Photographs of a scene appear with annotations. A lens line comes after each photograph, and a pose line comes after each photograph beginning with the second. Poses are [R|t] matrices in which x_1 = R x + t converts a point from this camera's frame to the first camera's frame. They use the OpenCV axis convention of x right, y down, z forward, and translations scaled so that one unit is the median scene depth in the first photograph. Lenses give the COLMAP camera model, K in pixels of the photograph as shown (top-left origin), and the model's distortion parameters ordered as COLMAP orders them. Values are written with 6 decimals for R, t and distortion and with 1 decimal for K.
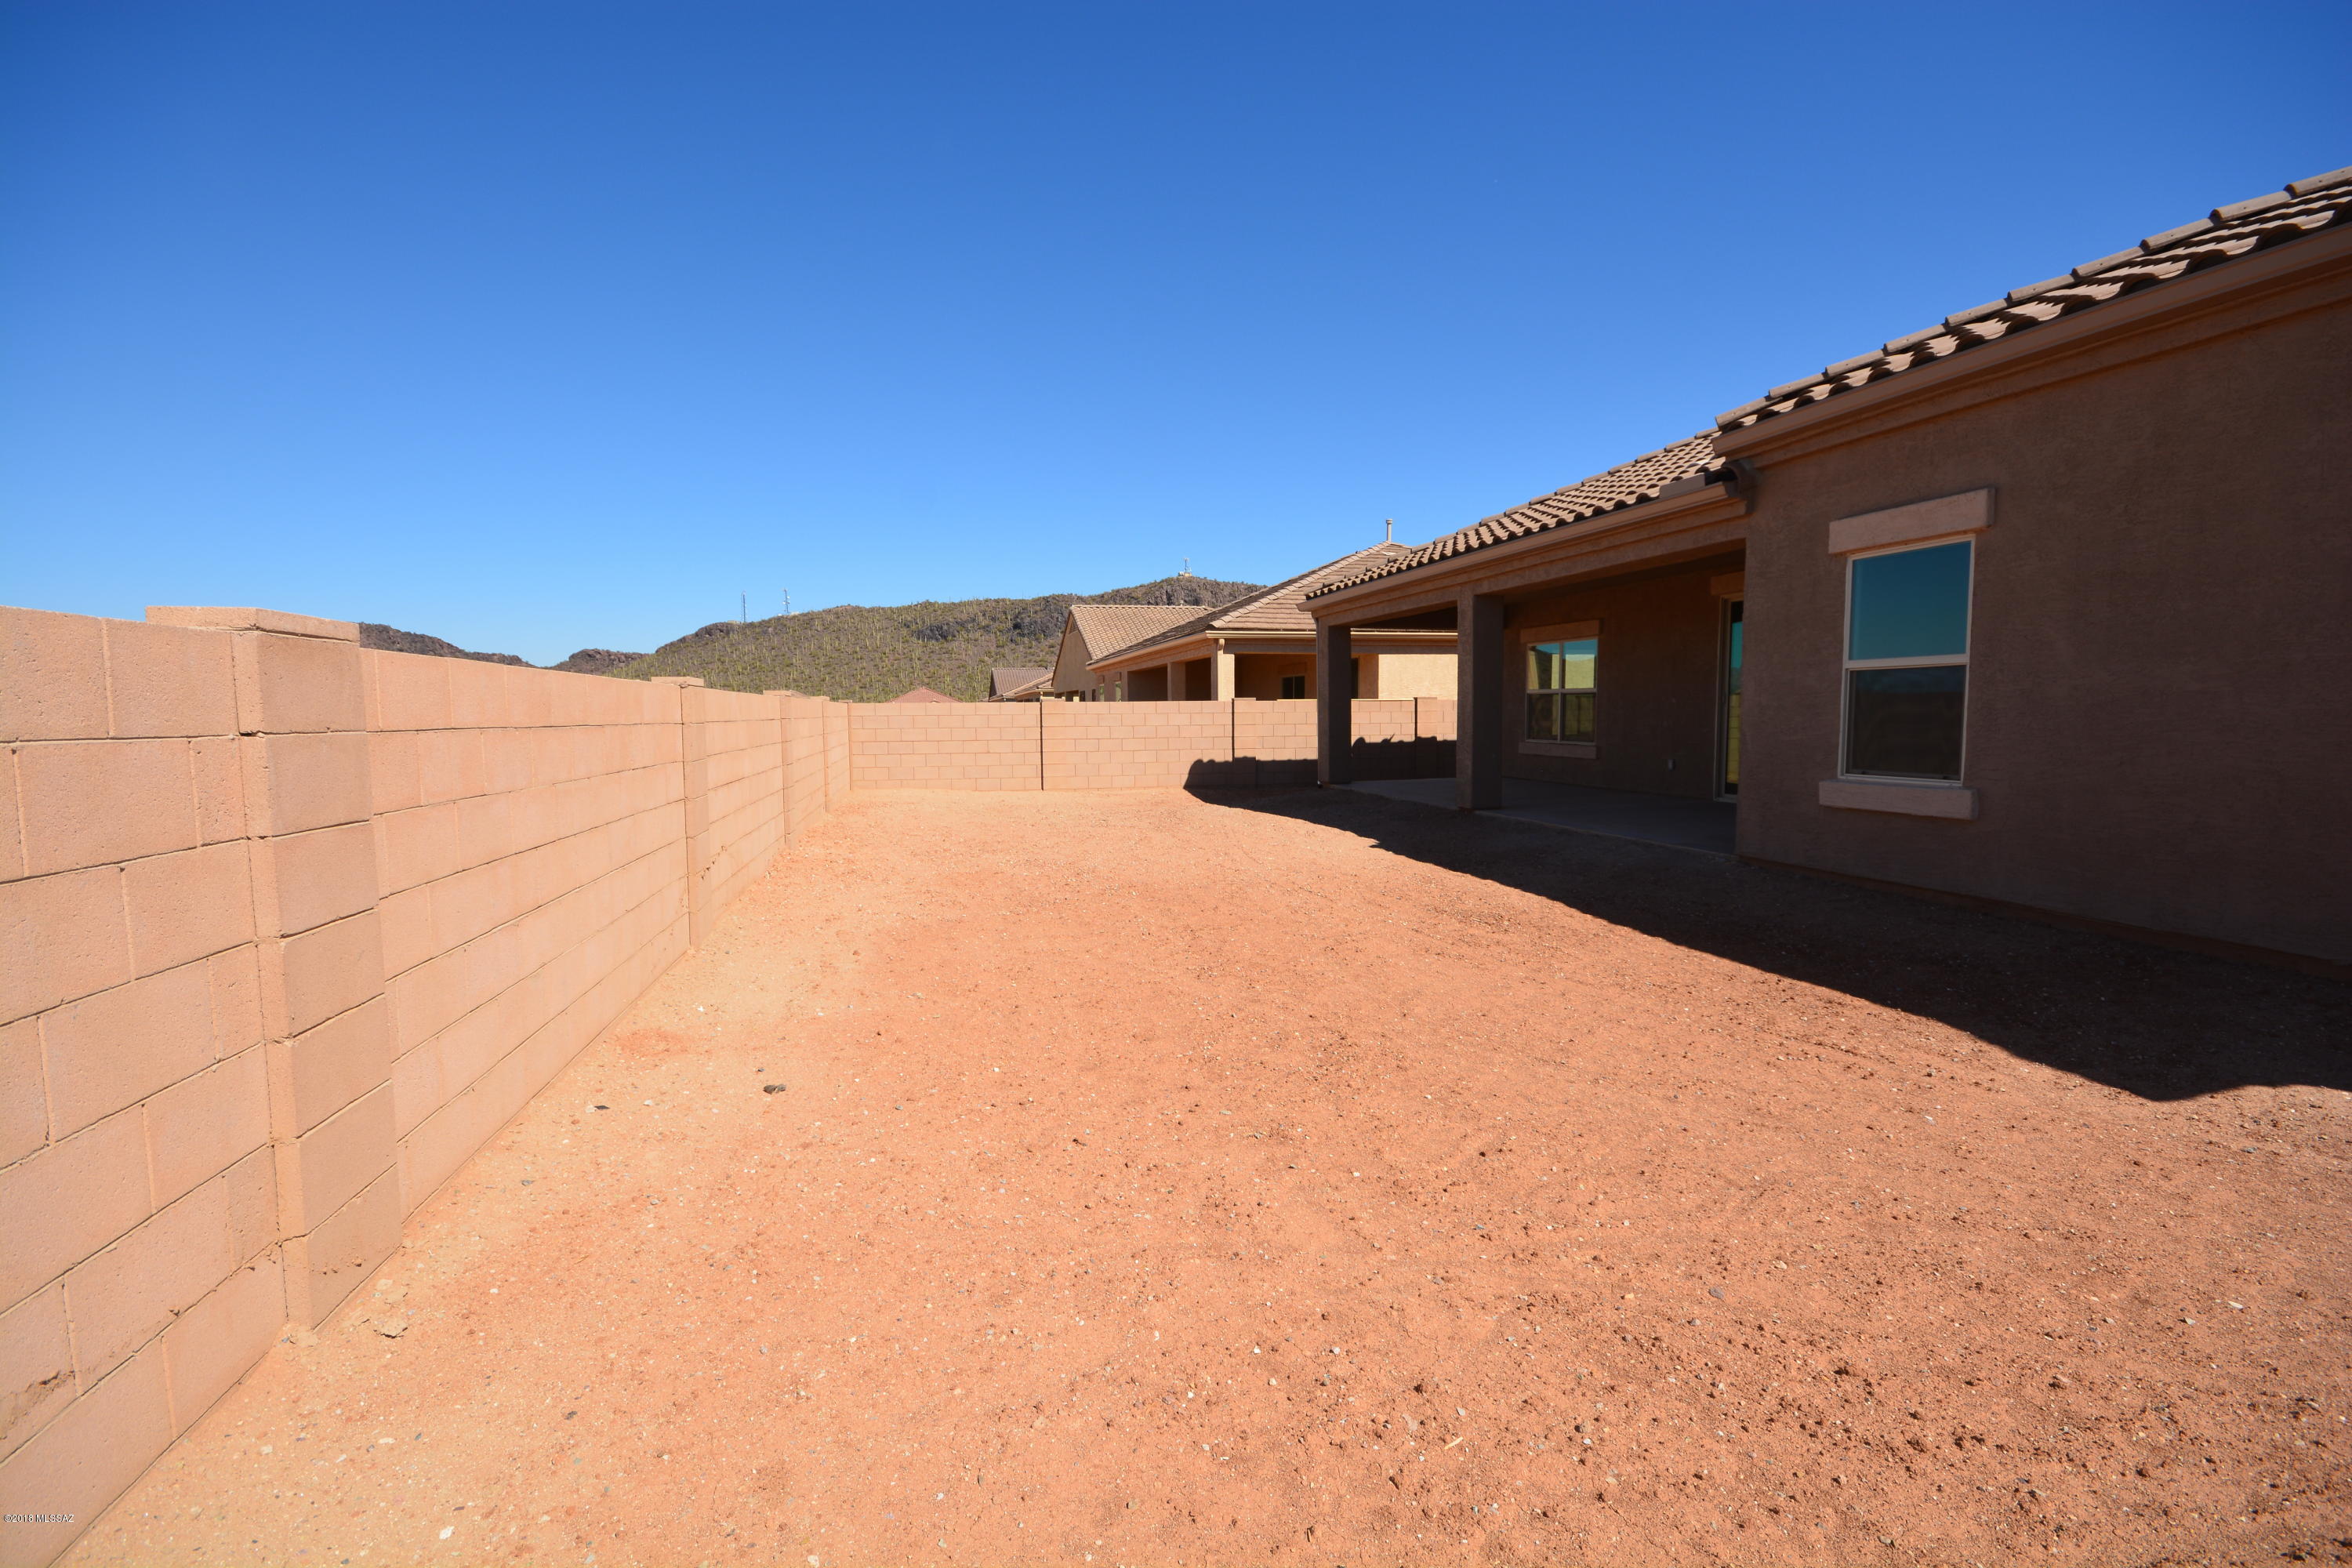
lens RADIAL K [[1052.1, 0, 1162.2], [0, 1052.1, 787.1], [0, 0, 1]] dist [0.001329, -0.003844]
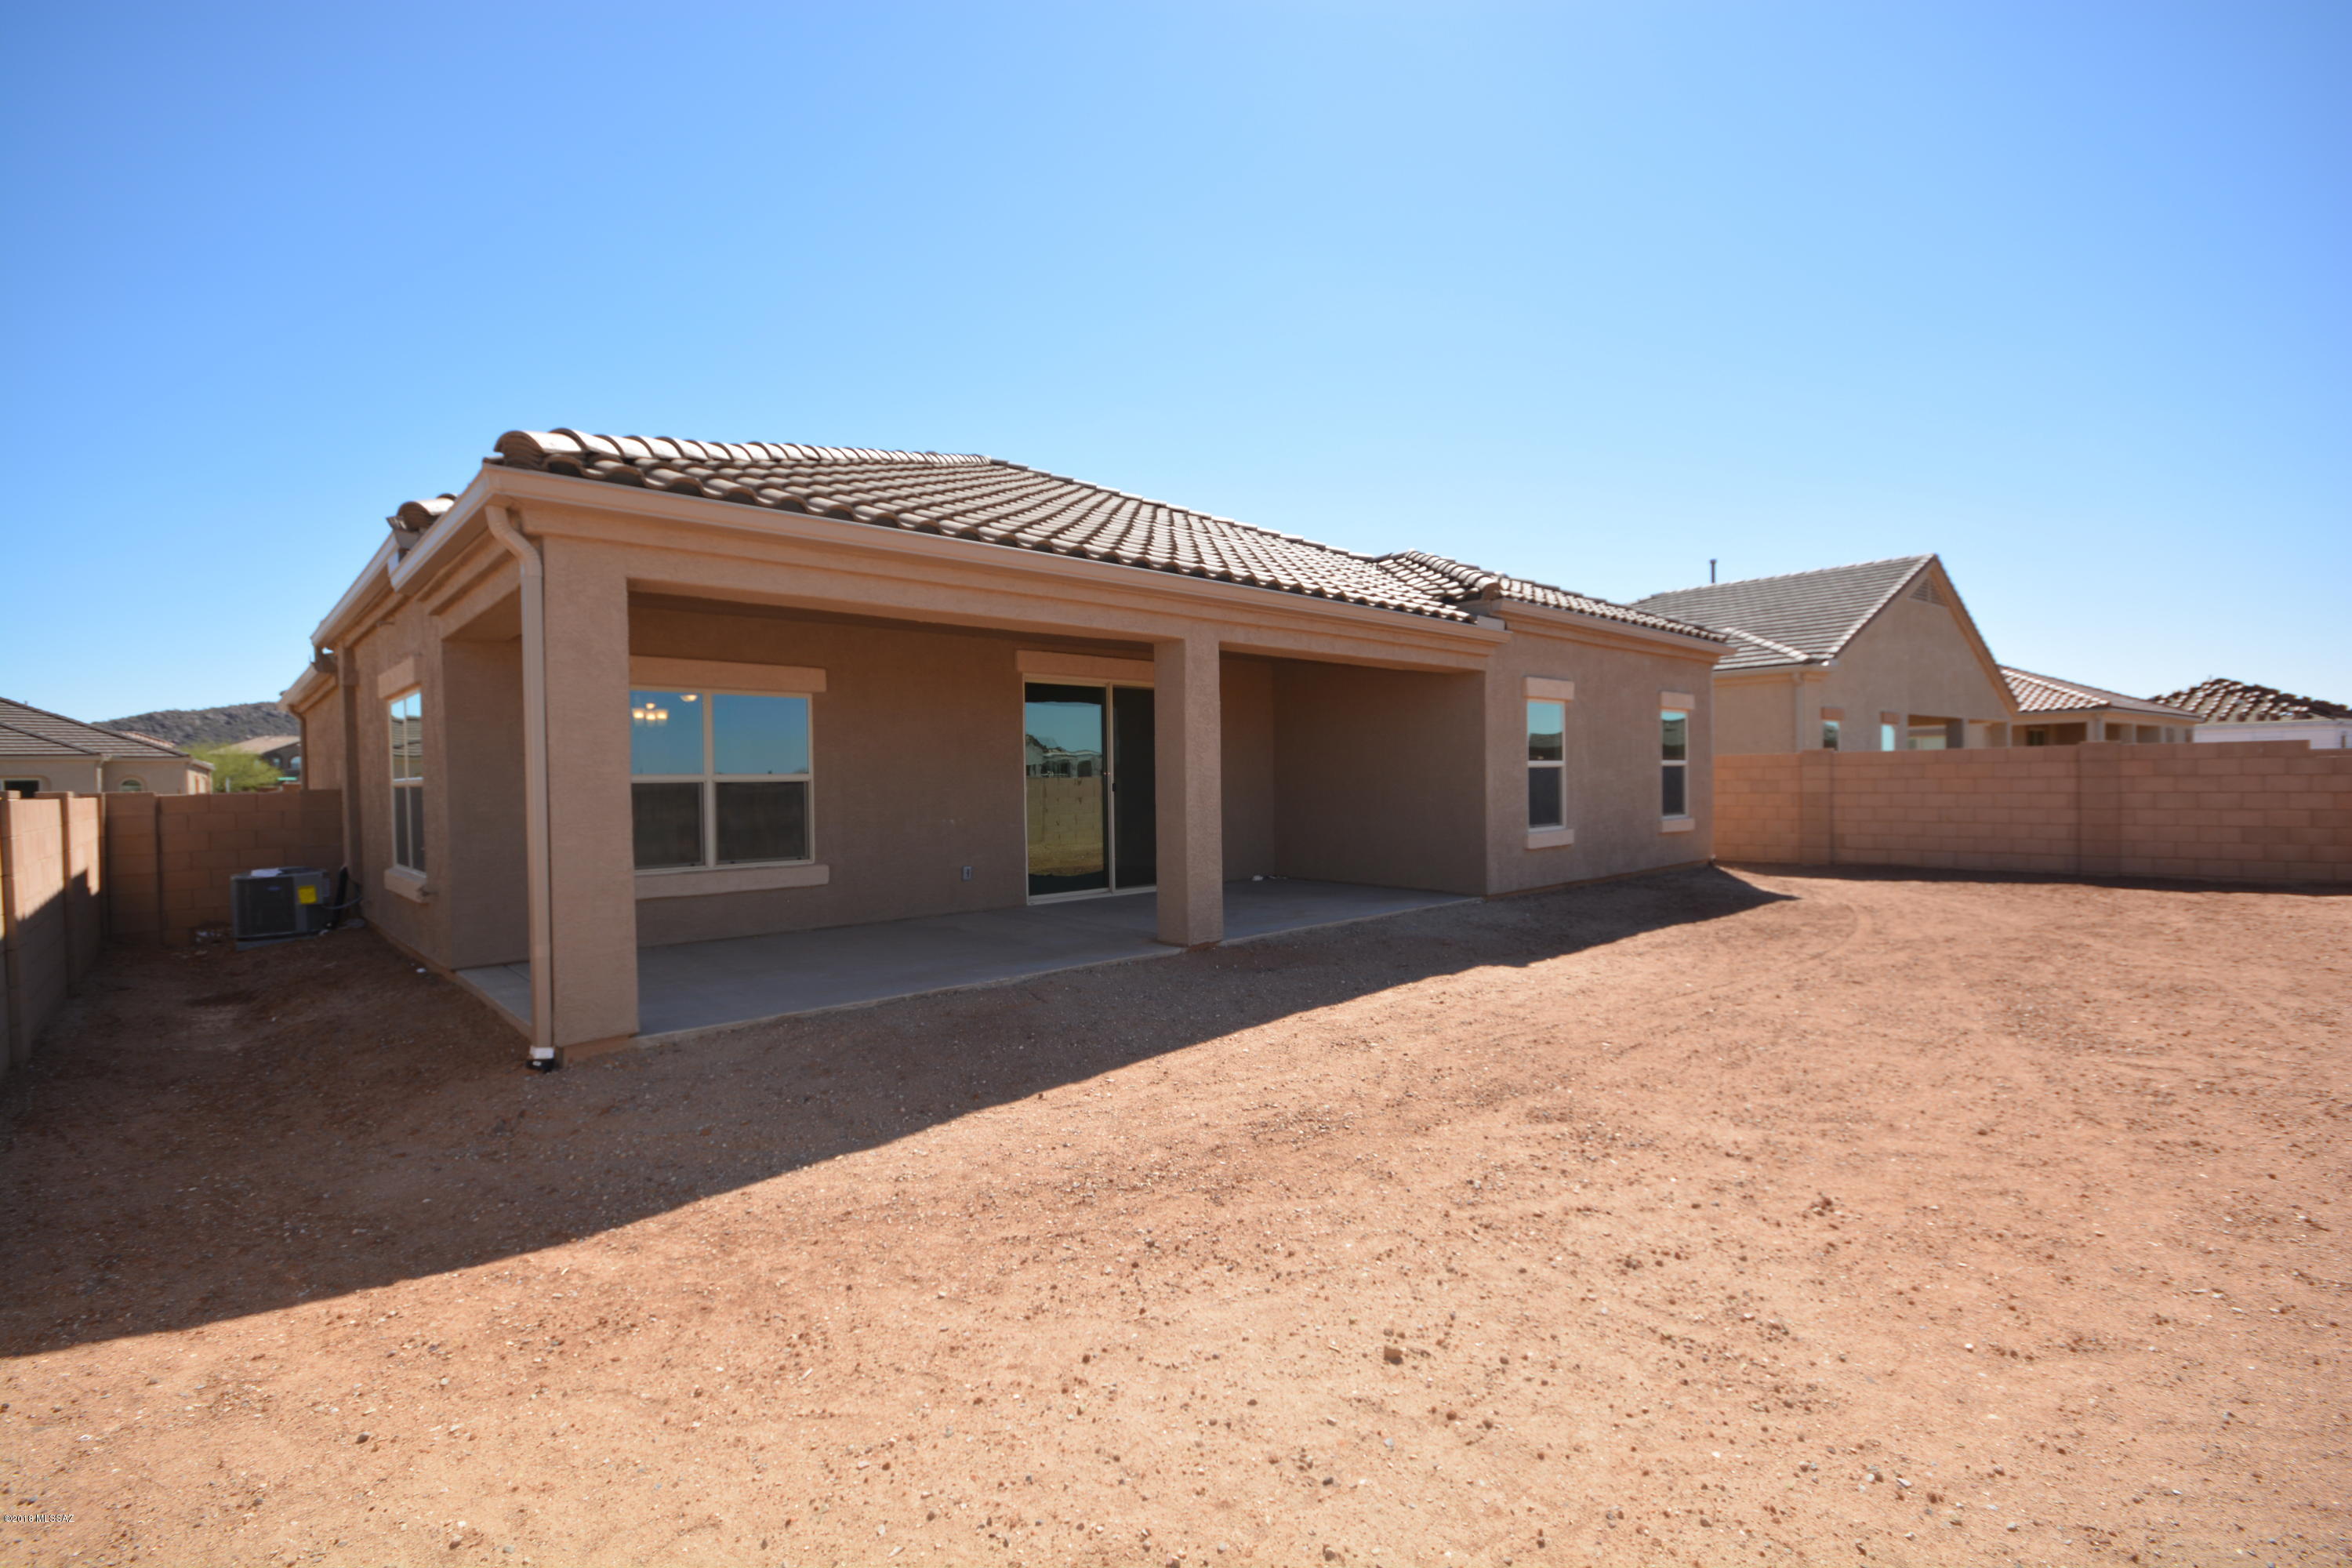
lens RADIAL K [[1052.1, 0, 1163.5], [0, 1052.1, 794.2], [0, 0, 1]] dist [0.001329, -0.003844]
pose [[-0.515920, 0.008222, 0.856597, -0.490056], [0.081642, 0.995874, 0.039614, -0.183867], [-0.852737, 0.090372, -0.514463, 2.381922]]
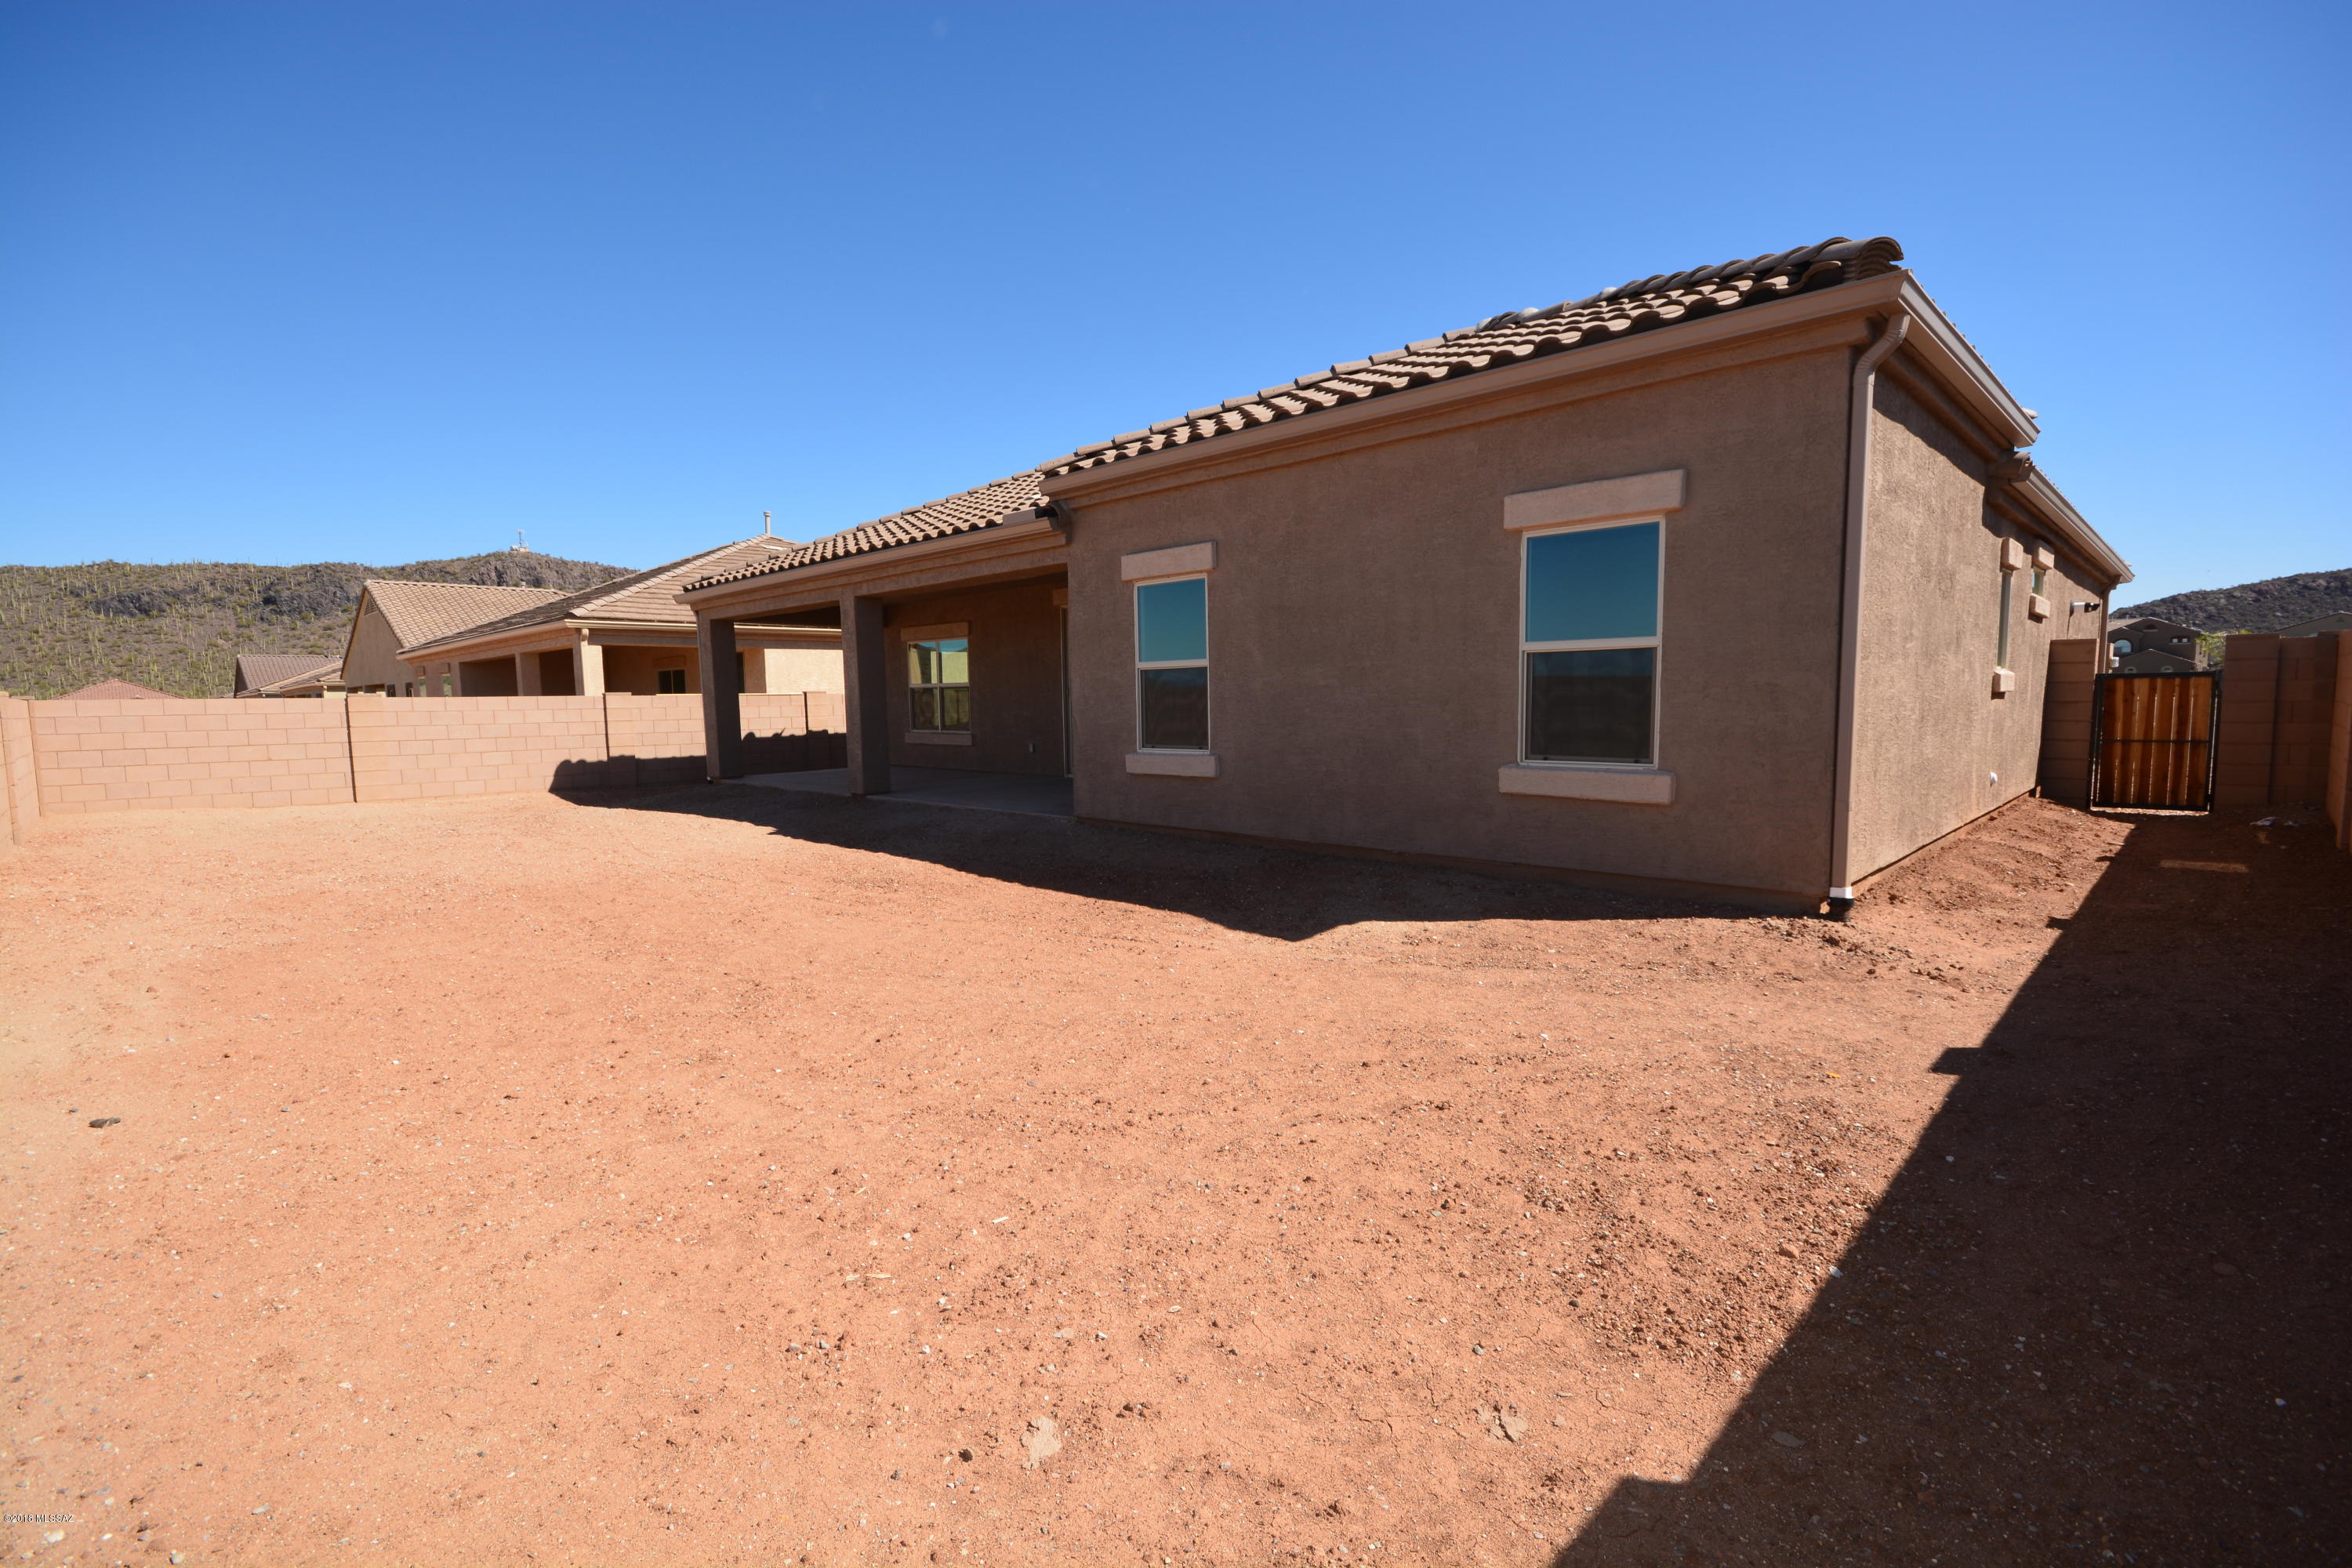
lens RADIAL K [[1052.1, 0, 1159.9], [0, 1052.1, 801.4], [0, 0, 1]] dist [0.001329, -0.003844]
pose [[0.847516, -0.055653, 0.527844, -0.033360], [0.046046, 0.998448, 0.031339, 0.013917], [-0.528768, -0.002256, 0.848763, -0.137225]]
